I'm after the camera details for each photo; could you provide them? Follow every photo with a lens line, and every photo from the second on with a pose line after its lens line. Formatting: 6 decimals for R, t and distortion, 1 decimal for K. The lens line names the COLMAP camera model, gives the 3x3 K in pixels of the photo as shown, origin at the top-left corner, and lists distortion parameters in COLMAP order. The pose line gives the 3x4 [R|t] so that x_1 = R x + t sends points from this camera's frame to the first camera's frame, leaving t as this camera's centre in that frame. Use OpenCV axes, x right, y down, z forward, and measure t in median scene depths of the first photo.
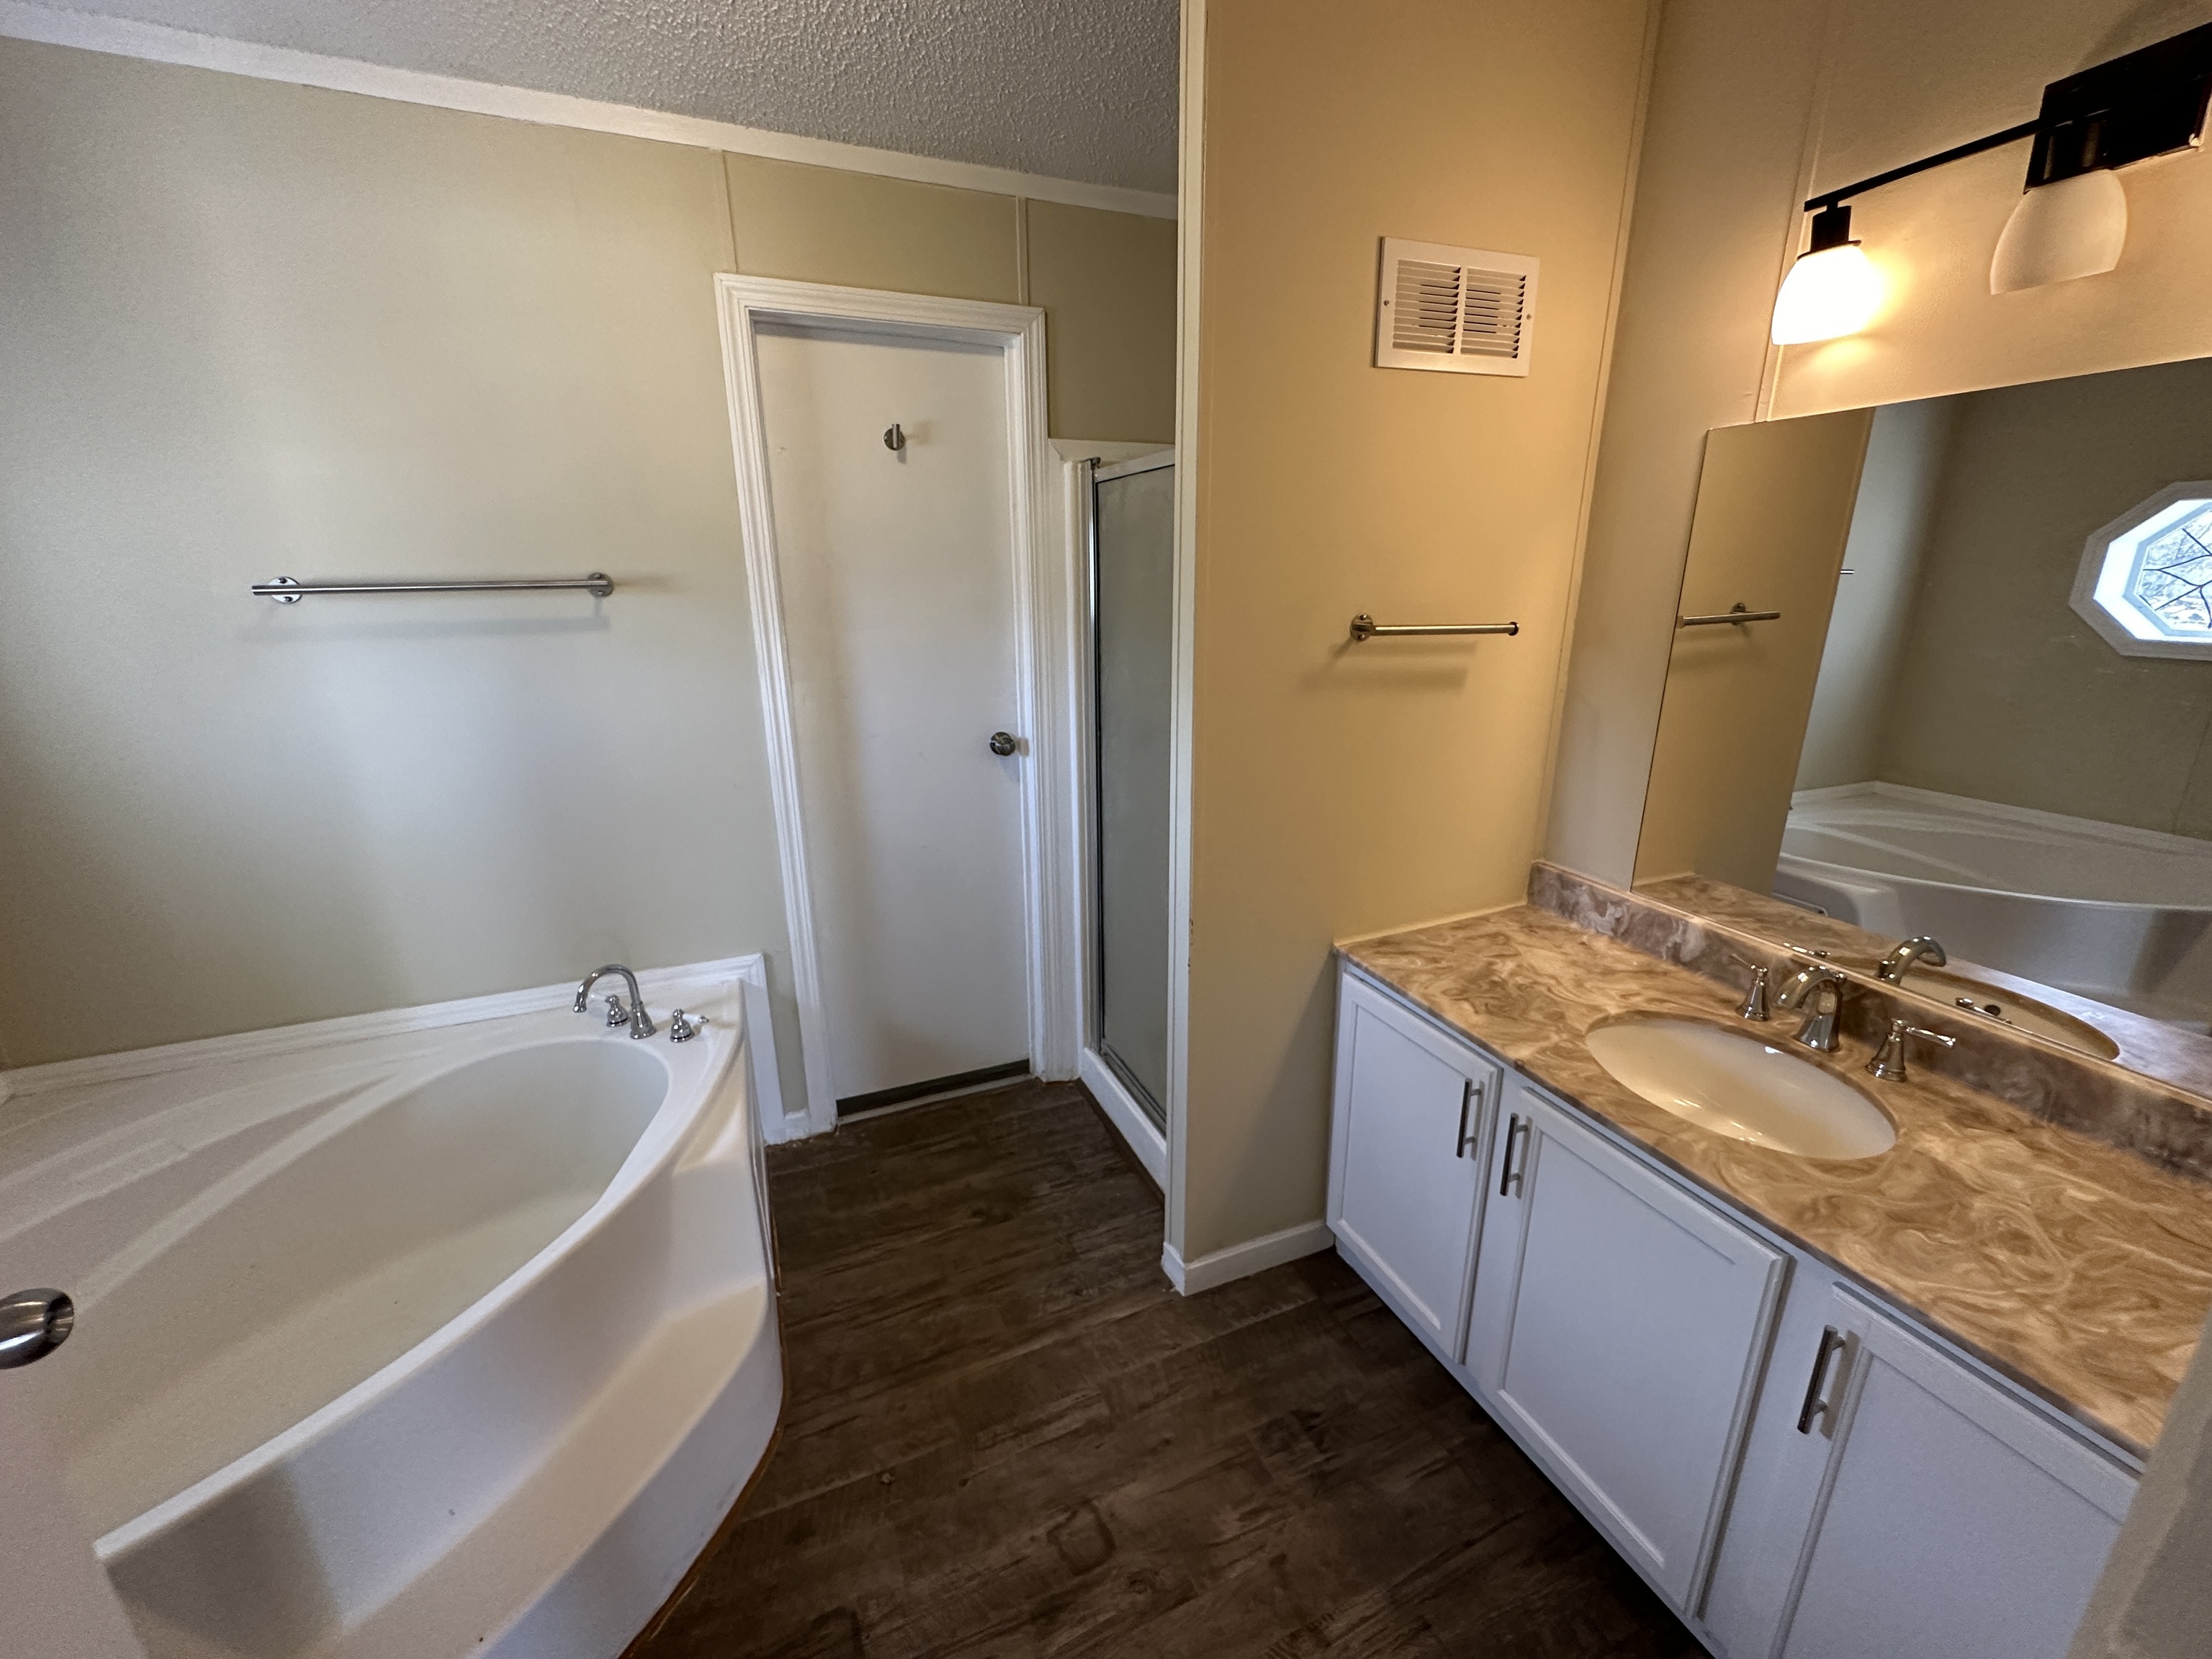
lens RADIAL K [[883.6, 0, 1109.6], [0, 883.6, 832.3], [0, 0, 1]] dist [-0.004114, 0.000526]
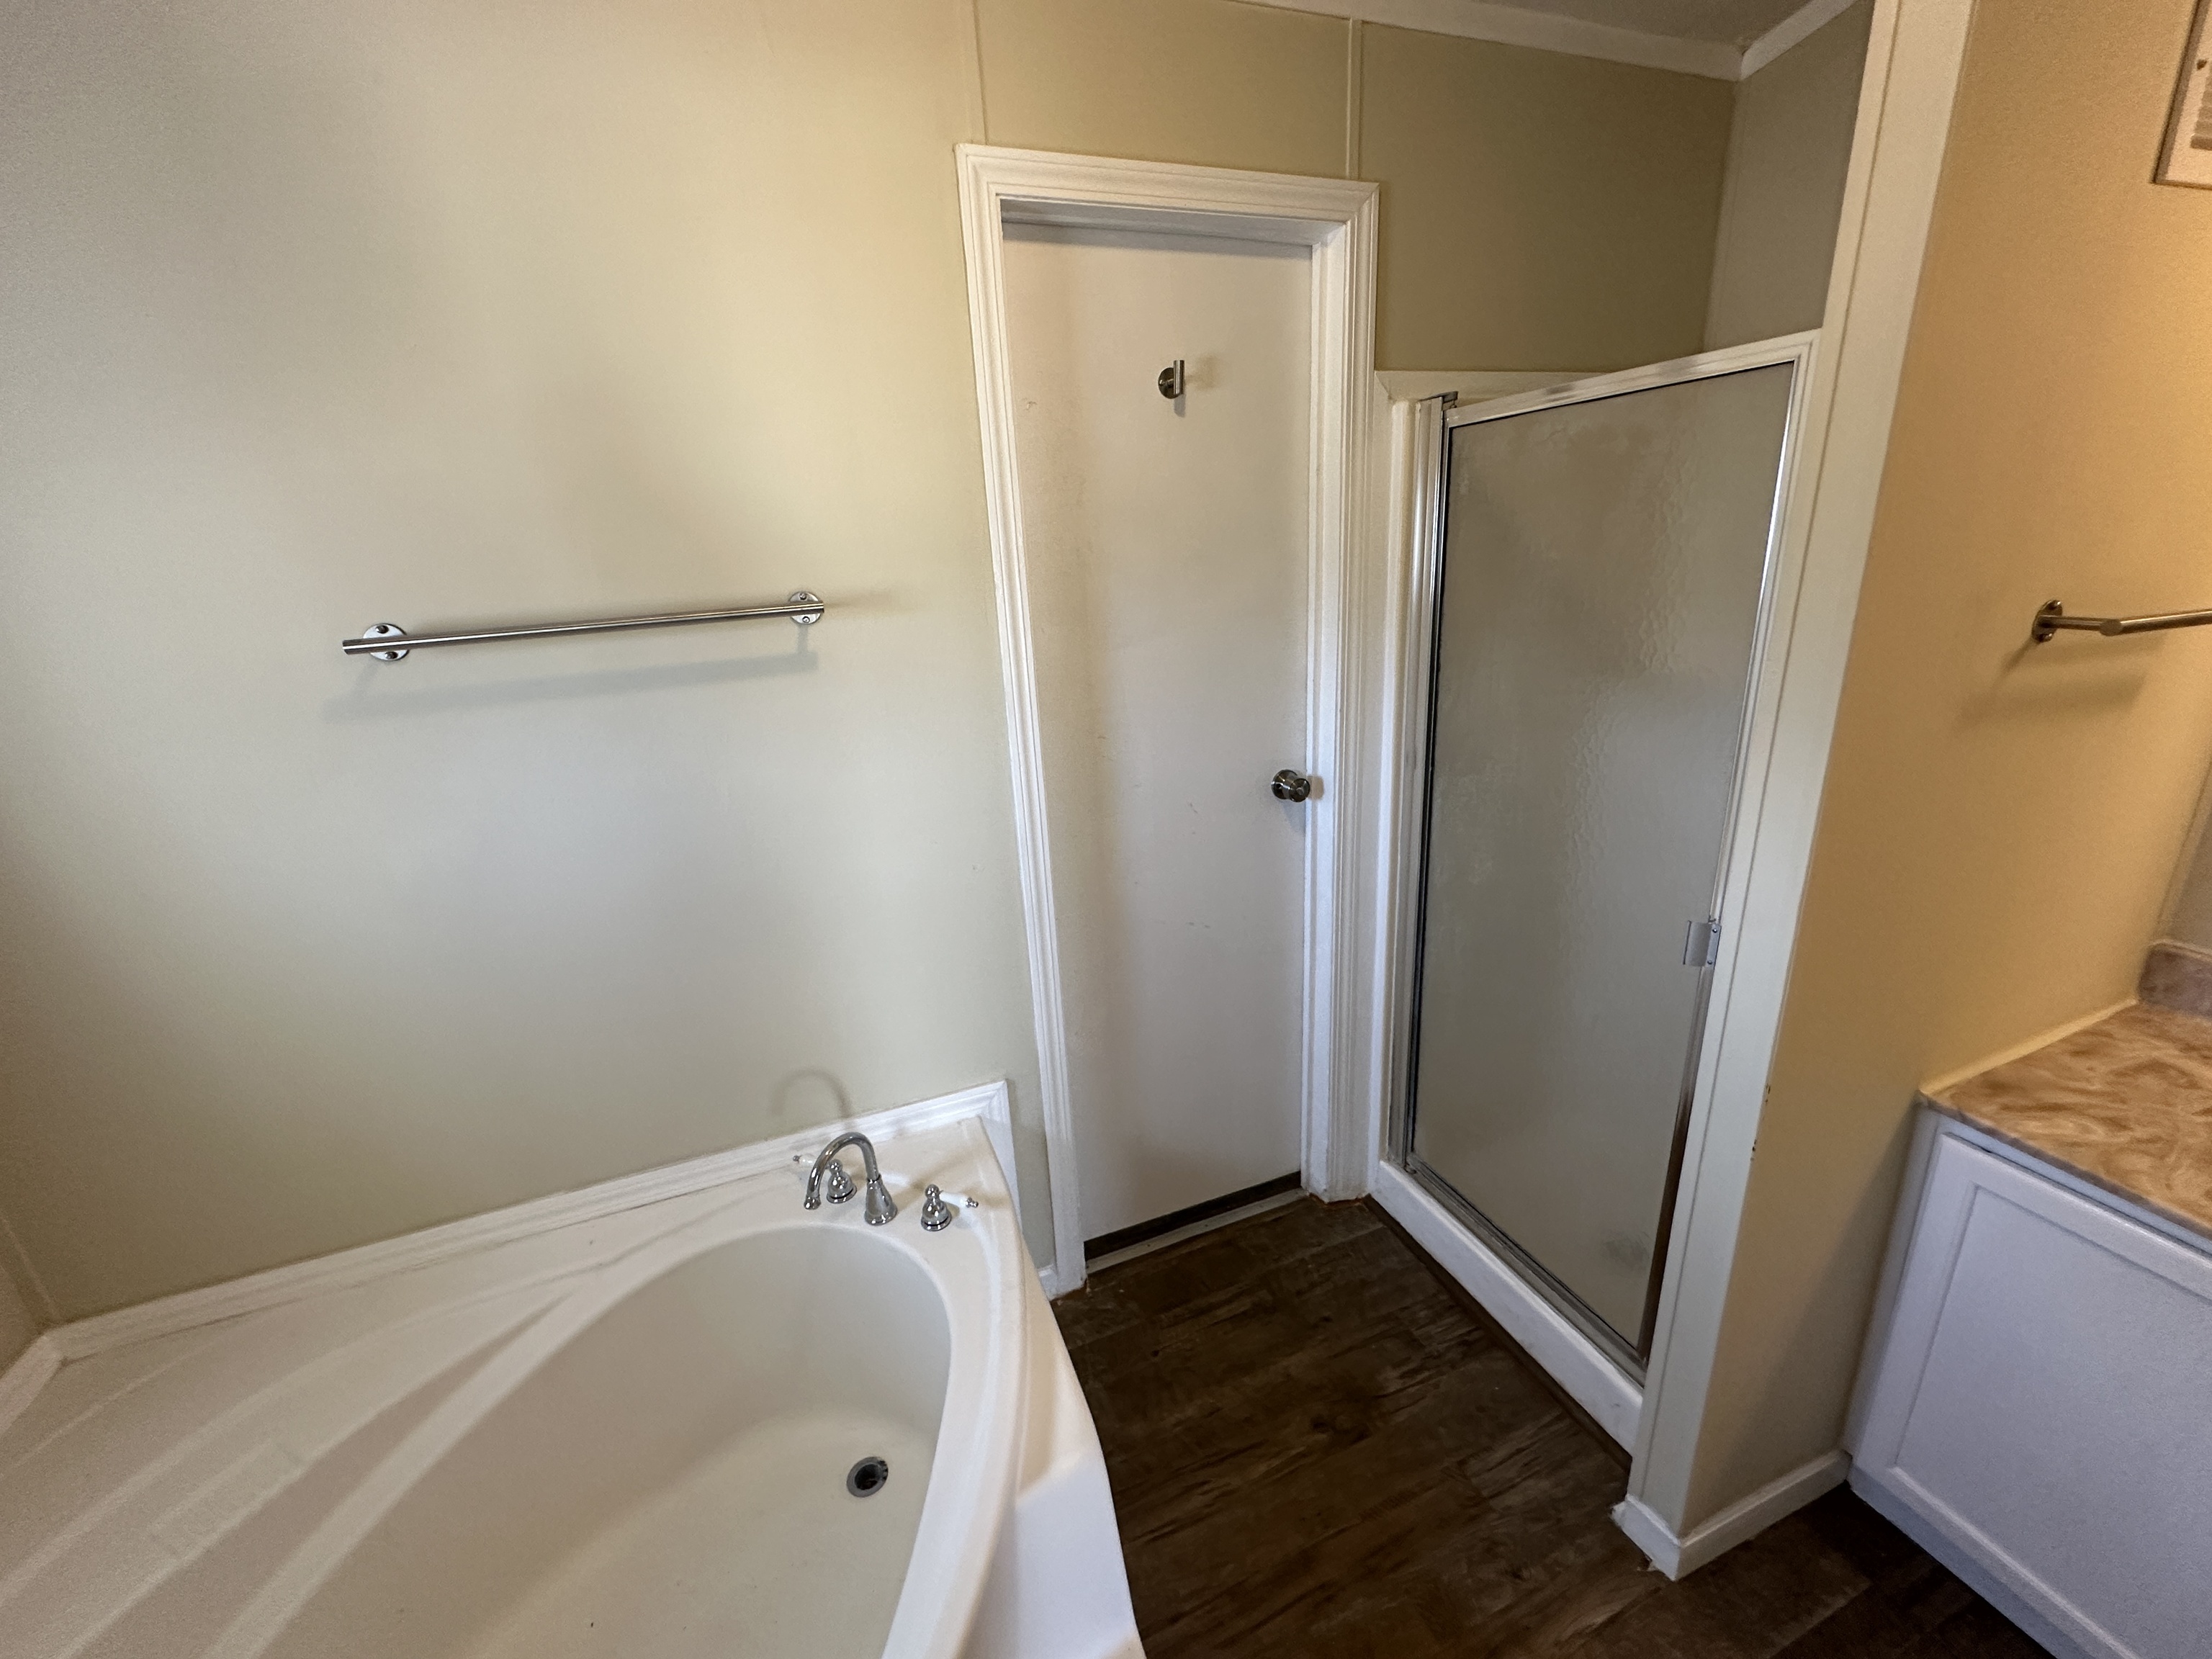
lens RADIAL K [[883.6, 0, 1110.3], [0, 883.6, 831.5], [0, 0, 1]] dist [-0.004114, 0.000526]
pose [[0.998298, -0.040993, -0.041479, -0.292443], [0.041986, 0.998846, 0.023341, -0.101060], [0.040474, -0.025042, 0.998867, 0.277328]]
